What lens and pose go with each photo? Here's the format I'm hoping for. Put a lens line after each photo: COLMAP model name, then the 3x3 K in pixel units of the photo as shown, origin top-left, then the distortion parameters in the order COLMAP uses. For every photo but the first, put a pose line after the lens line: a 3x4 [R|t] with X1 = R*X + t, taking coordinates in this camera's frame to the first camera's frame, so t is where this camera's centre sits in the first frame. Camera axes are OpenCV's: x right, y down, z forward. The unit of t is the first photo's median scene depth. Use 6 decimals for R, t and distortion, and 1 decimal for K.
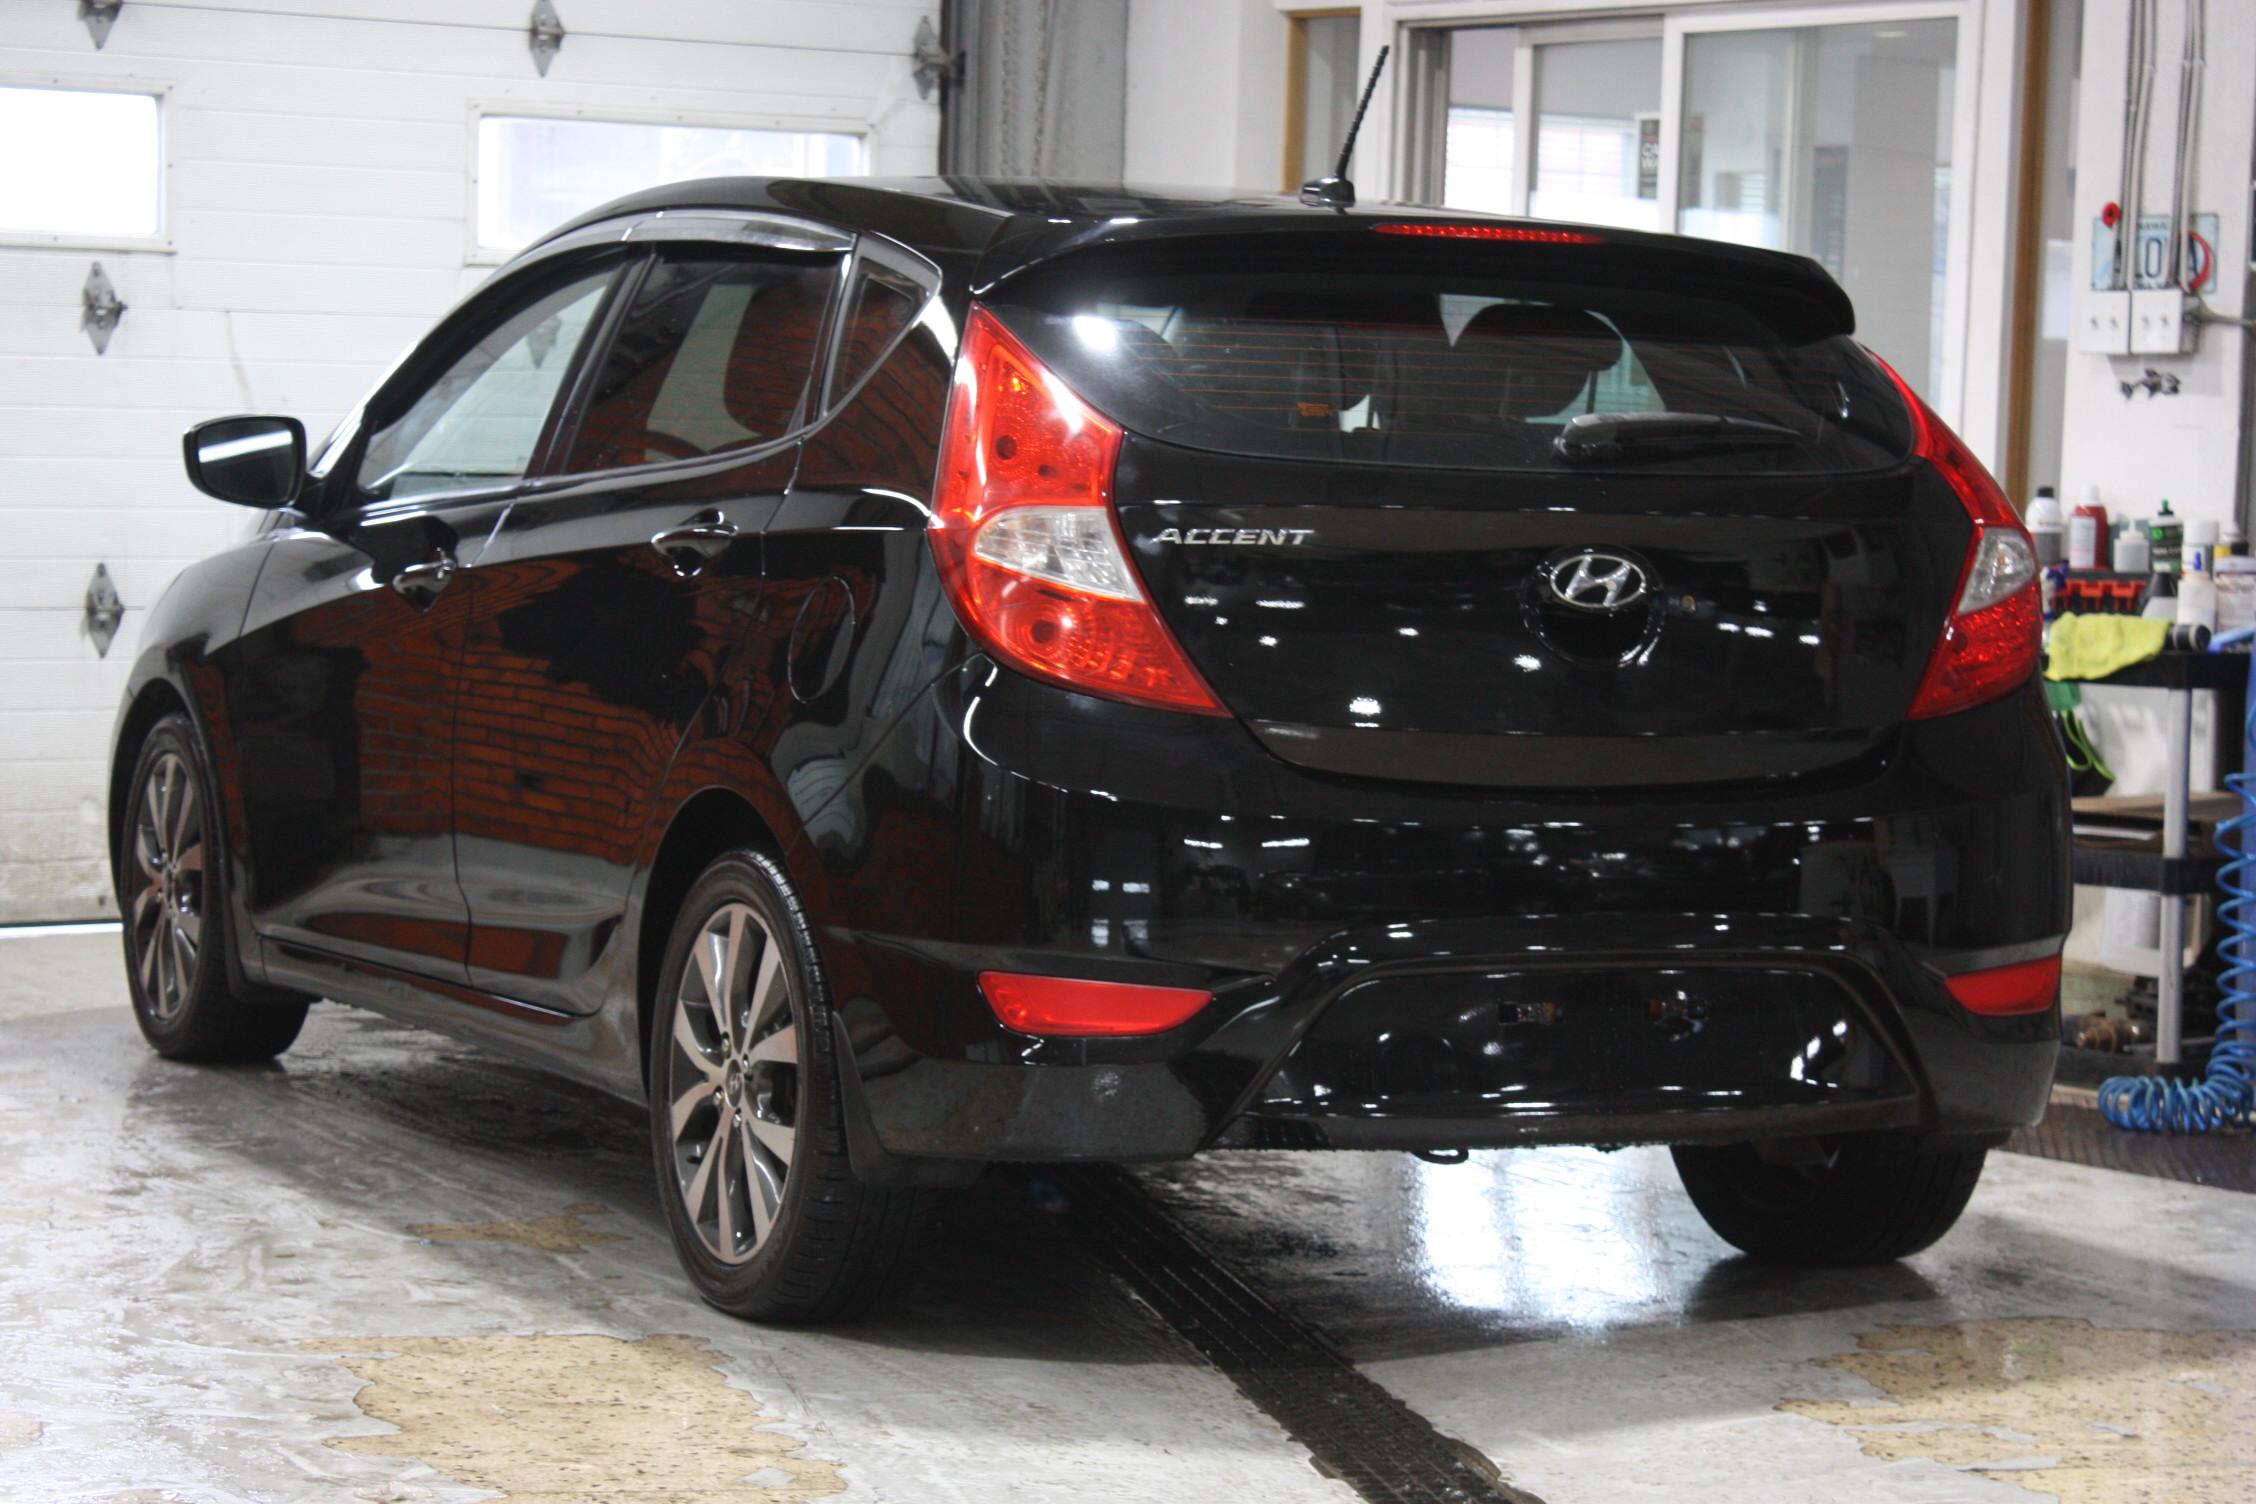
lens RADIAL K [[5604.5, 0, 1126.2], [0, 5604.5, 751.2], [0, 0, 1]] dist [0.145672, 0.000000]
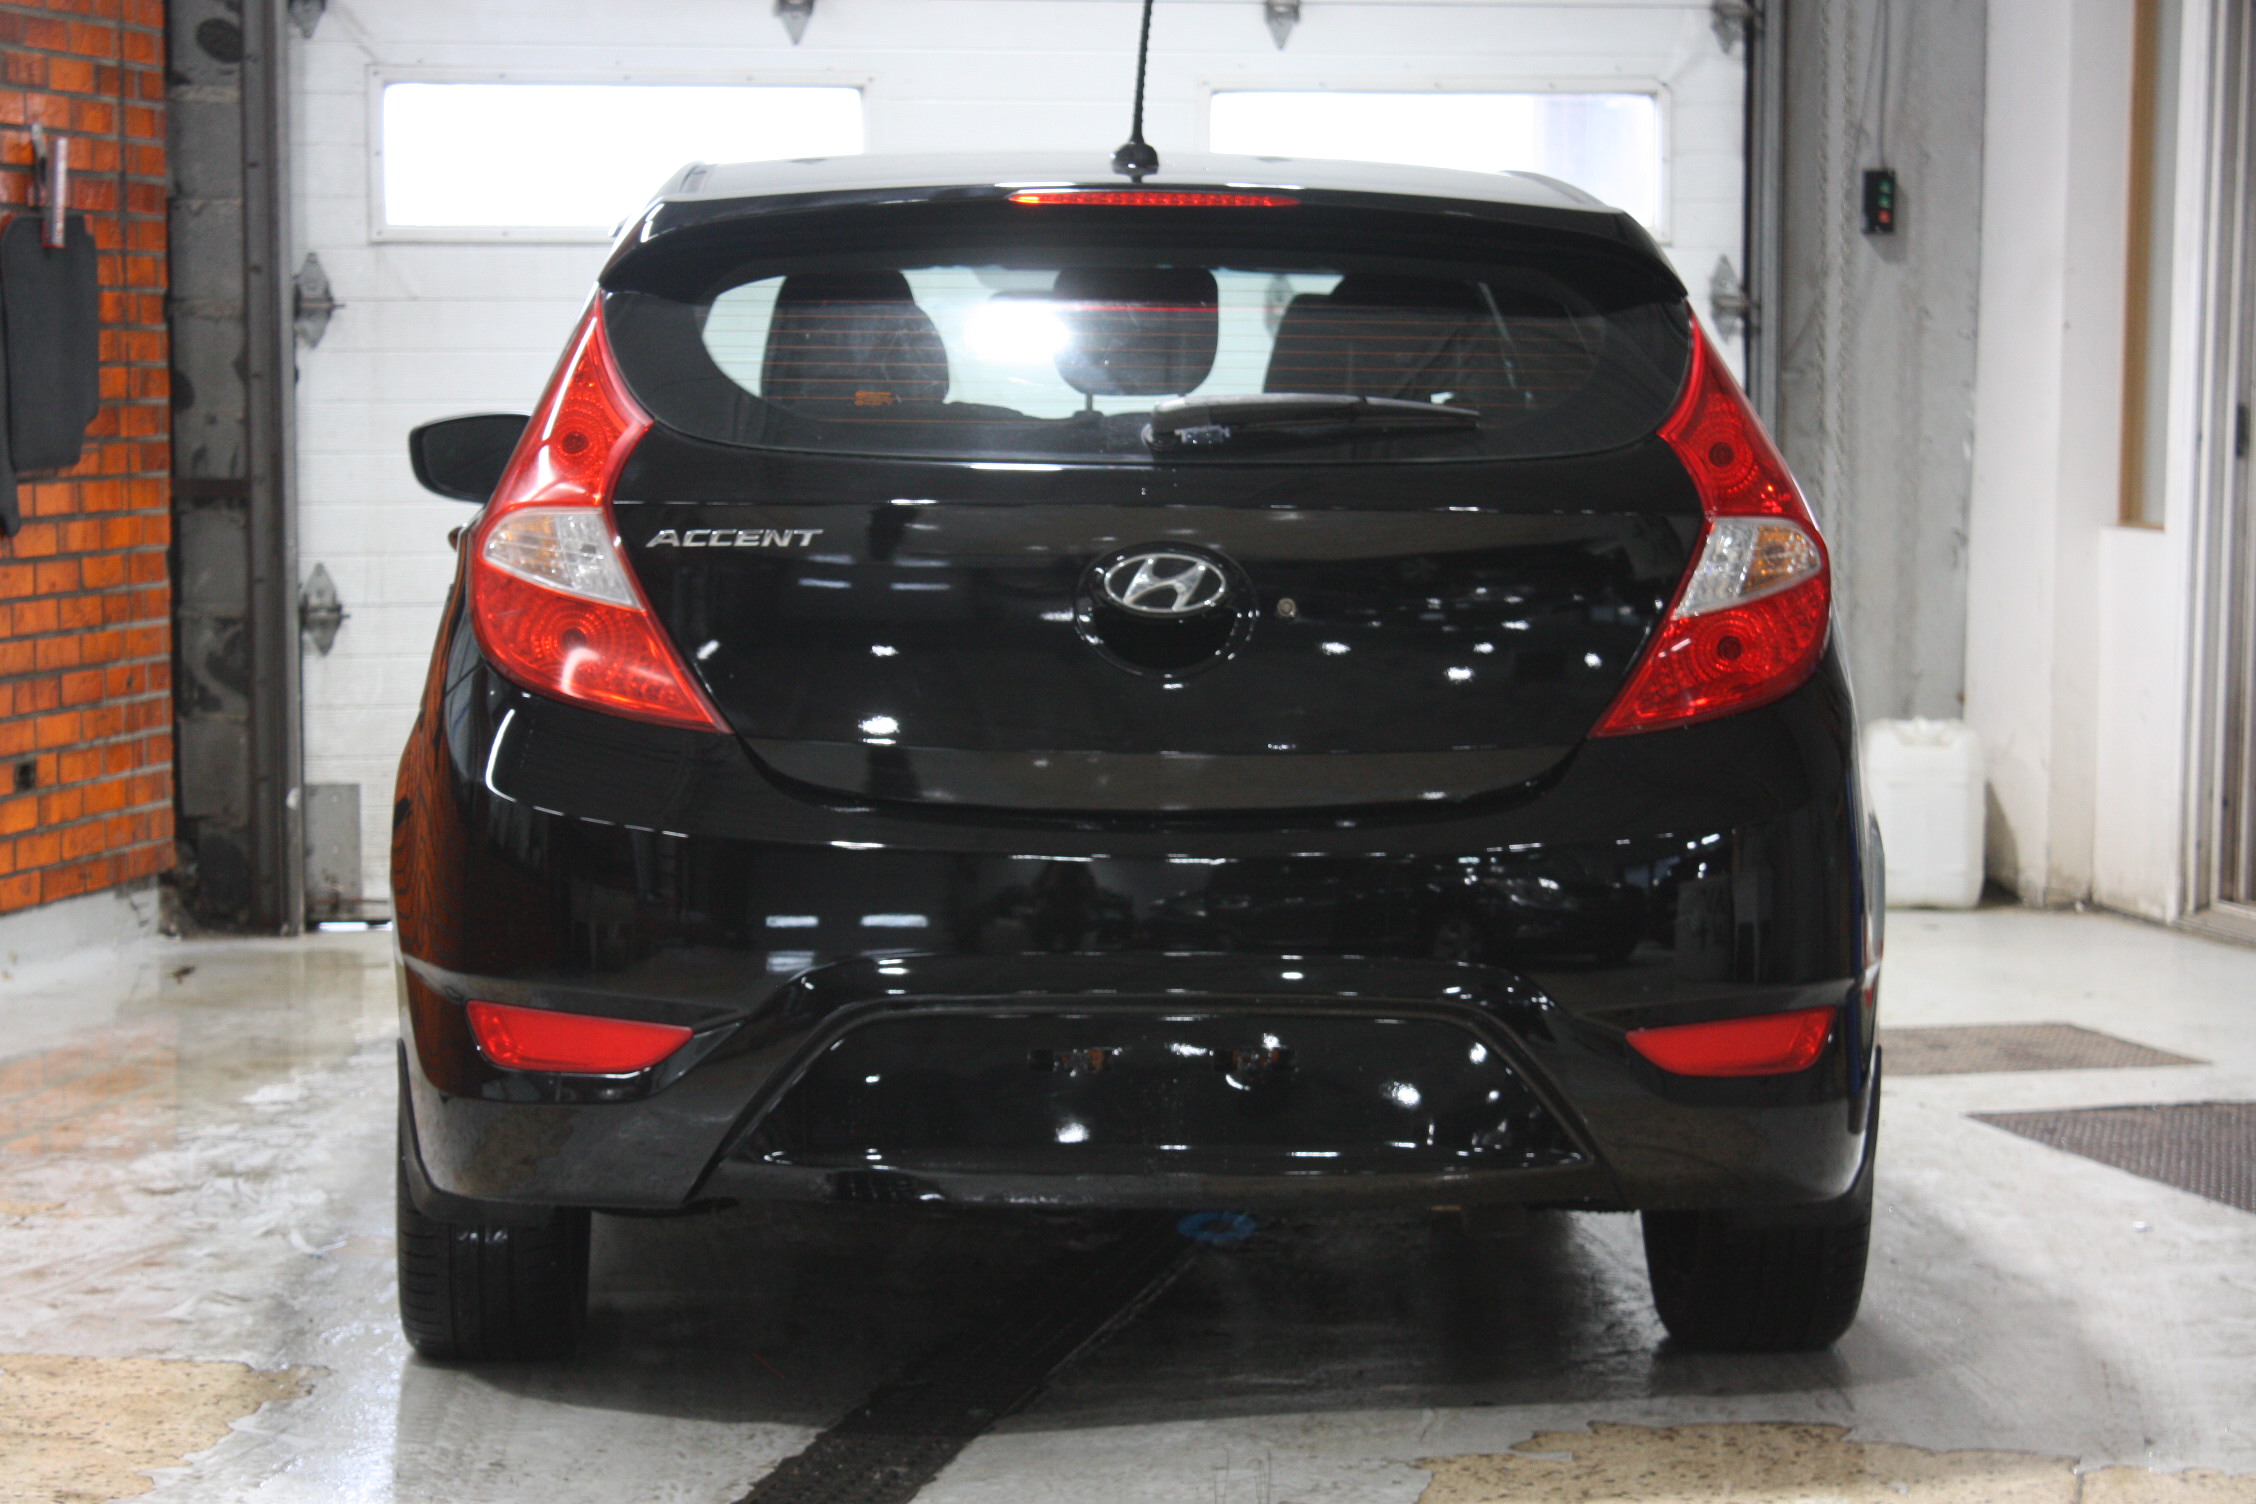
lens RADIAL K [[5604.5, 0, 1127.4], [0, 5604.5, 749.8], [0, 0, 1]] dist [0.145672, 0.000000]
pose [[0.921127, 0.006231, -0.389212, 0.416385], [-0.003815, 0.999968, 0.006979, -0.009374], [0.389243, -0.004944, 0.921122, 0.158723]]
